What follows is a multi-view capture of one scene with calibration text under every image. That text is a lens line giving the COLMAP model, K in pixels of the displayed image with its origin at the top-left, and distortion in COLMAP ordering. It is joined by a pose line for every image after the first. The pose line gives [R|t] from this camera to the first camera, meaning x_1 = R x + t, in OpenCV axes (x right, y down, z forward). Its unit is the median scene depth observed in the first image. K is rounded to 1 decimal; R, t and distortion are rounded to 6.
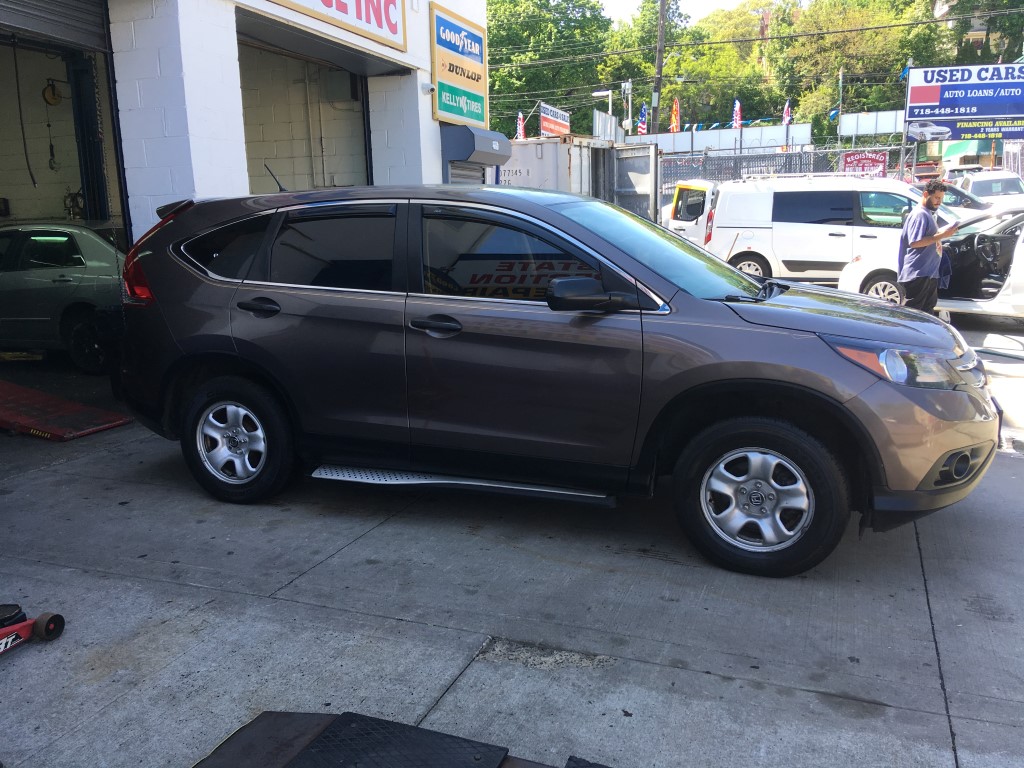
lens RADIAL K [[875.4, 0, 509.8], [0, 875.4, 379.5], [0, 0, 1]] dist [0.098407, -0.145825]
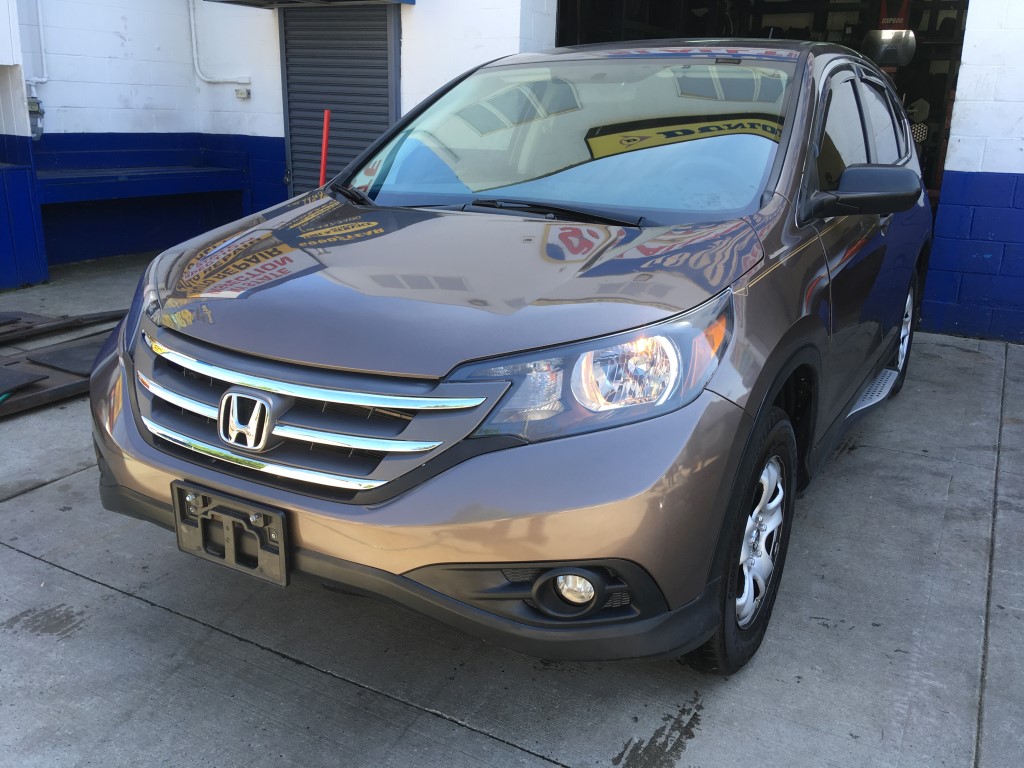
lens RADIAL K [[875.4, 0, 507.6], [0, 875.4, 387.0], [0, 0, 1]] dist [0.098407, -0.145825]
pose [[-0.157886, 0.309627, -0.937658, 0.932178], [-0.191953, 0.921831, 0.336723, -0.207594], [0.968621, 0.233150, -0.086110, 1.164302]]
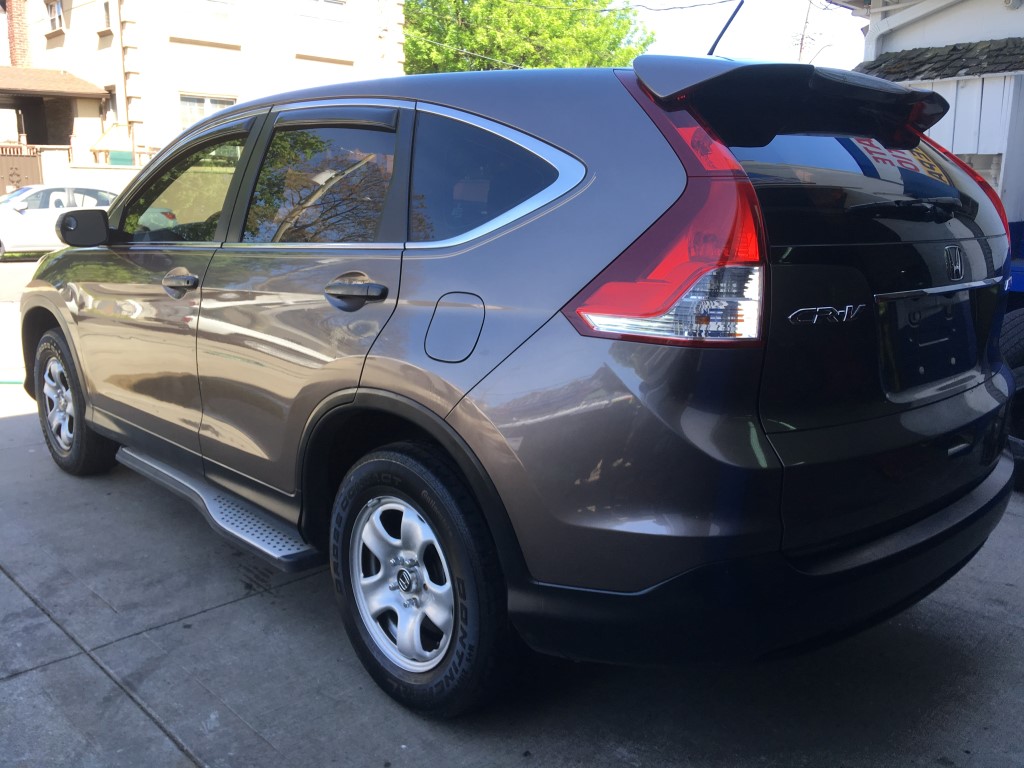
lens RADIAL K [[875.4, 0, 510.9], [0, 875.4, 382.9], [0, 0, 1]] dist [0.098407, -0.145825]
pose [[-0.901744, -0.083254, 0.424177, -0.491052], [0.084103, 0.928736, 0.361077, -0.307962], [-0.424009, 0.361274, -0.830480, 1.916837]]
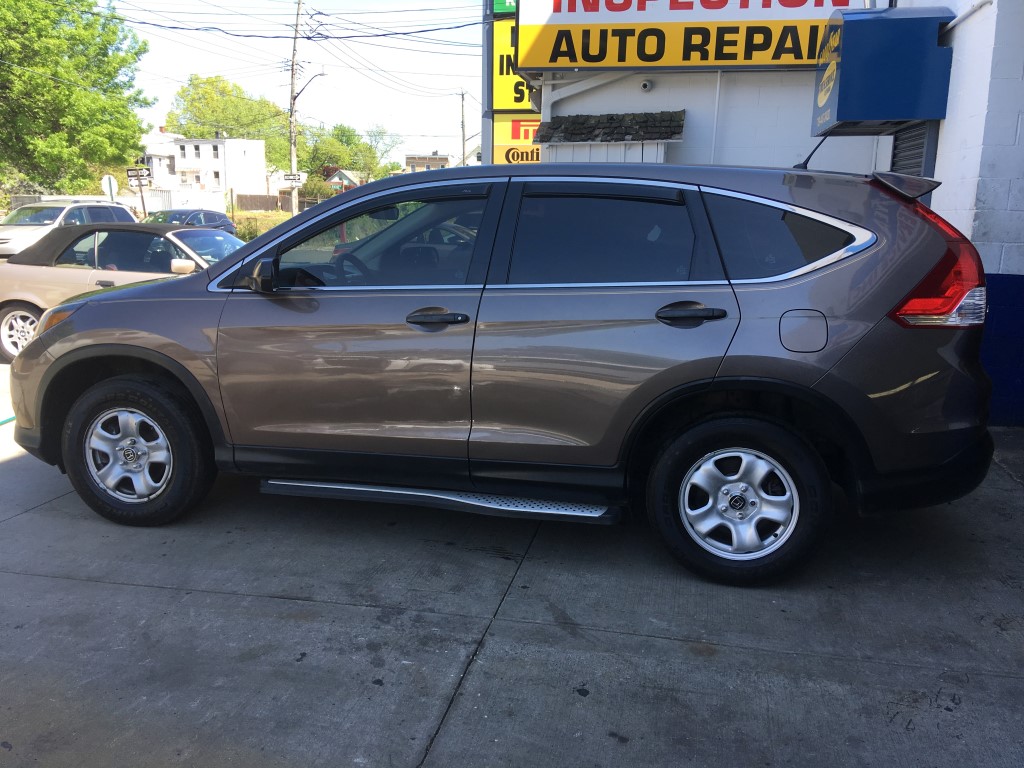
lens RADIAL K [[875.4, 0, 504.9], [0, 875.4, 390.3], [0, 0, 1]] dist [0.098407, -0.145825]
pose [[-0.988547, 0.028797, -0.148141, 0.140909], [-0.028725, 0.927776, 0.372030, -0.404602], [0.148155, 0.372024, -0.916323, 2.231252]]
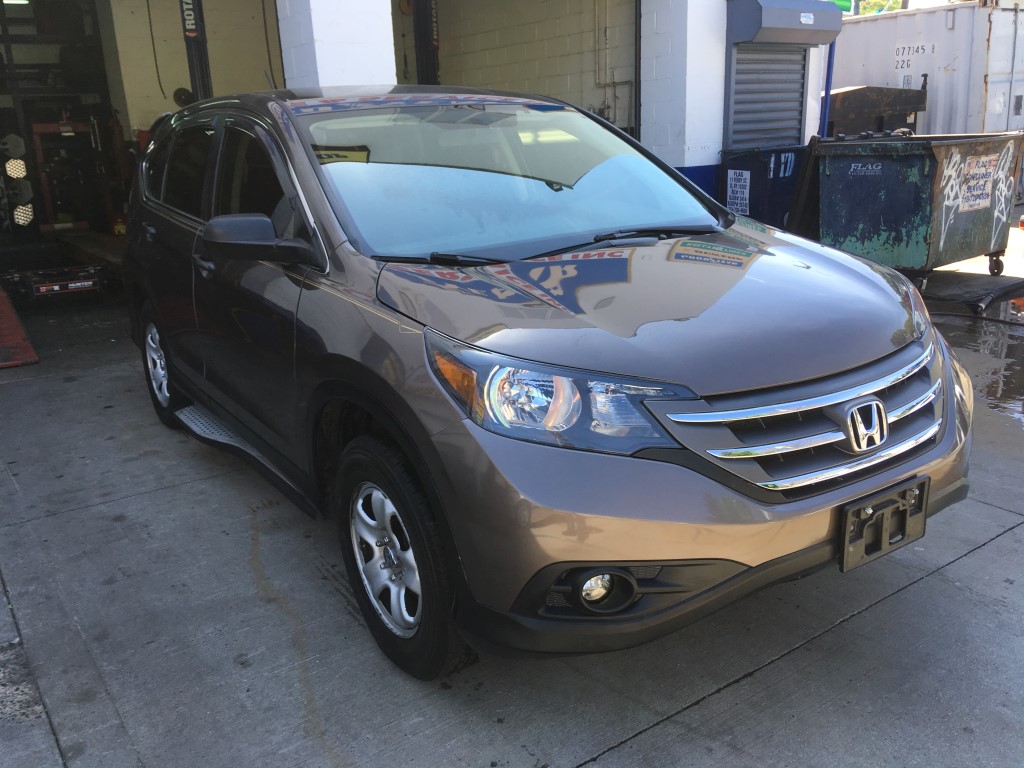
lens RADIAL K [[875.4, 0, 511.5], [0, 875.4, 387.9], [0, 0, 1]] dist [0.098407, -0.145825]
pose [[0.825456, 0.147818, -0.544768, 0.636877], [-0.080576, 0.986076, 0.145472, -0.091882], [0.558686, -0.076186, 0.825872, 0.446131]]
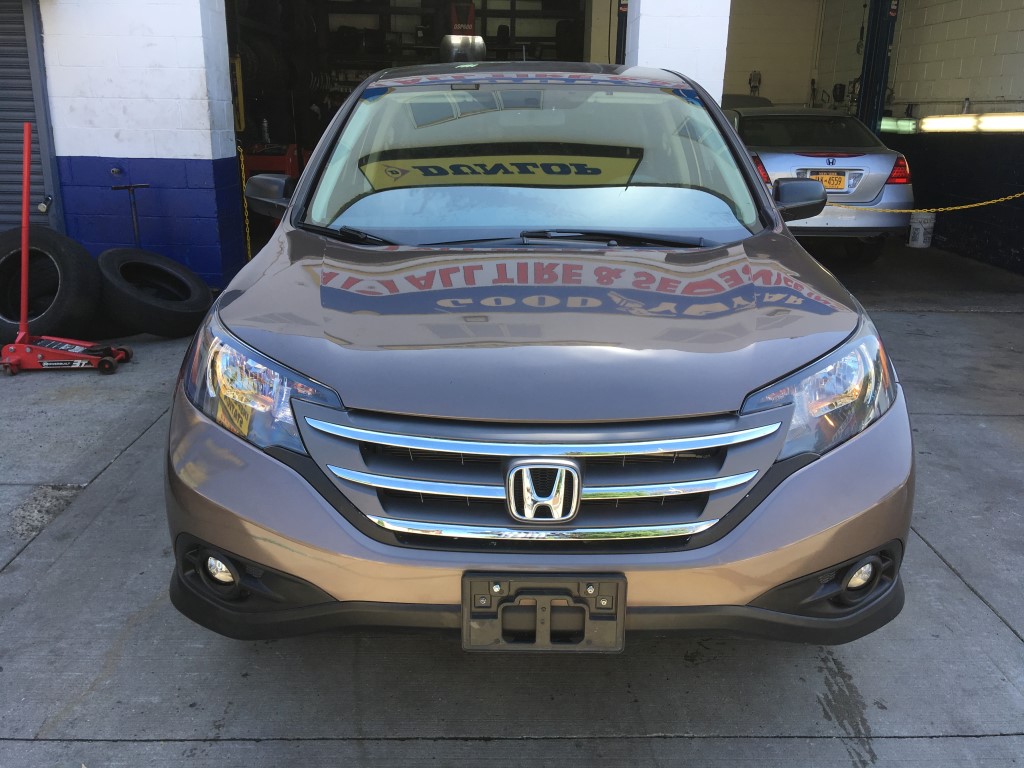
lens RADIAL K [[875.4, 0, 509.5], [0, 875.4, 379.9], [0, 0, 1]] dist [0.098407, -0.145825]
pose [[0.364892, 0.295565, -0.882890, 0.885752], [-0.186994, 0.952216, 0.241490, -0.163634], [0.912078, 0.076978, 0.402725, 0.803151]]
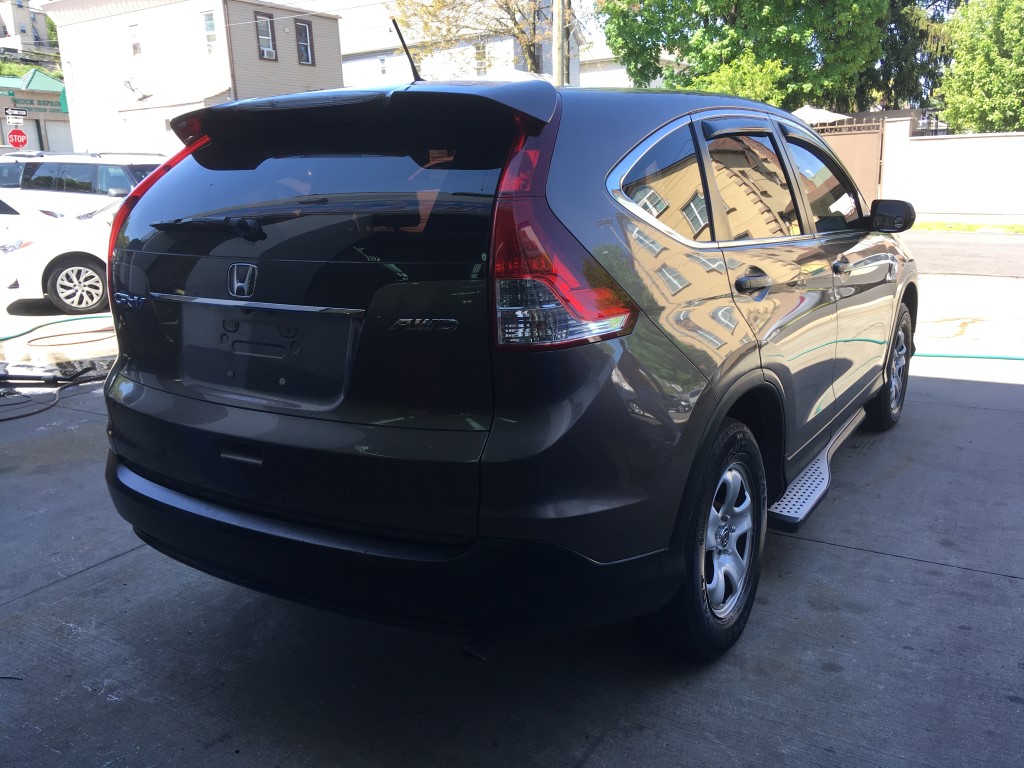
lens RADIAL K [[875.4, 0, 515.7], [0, 875.4, 377.7], [0, 0, 1]] dist [0.098407, -0.145825]
pose [[0.179306, -0.208723, 0.961397, -0.960934], [0.211309, 0.962597, 0.169574, -0.167369], [-0.960832, 0.172746, 0.216705, 1.123032]]
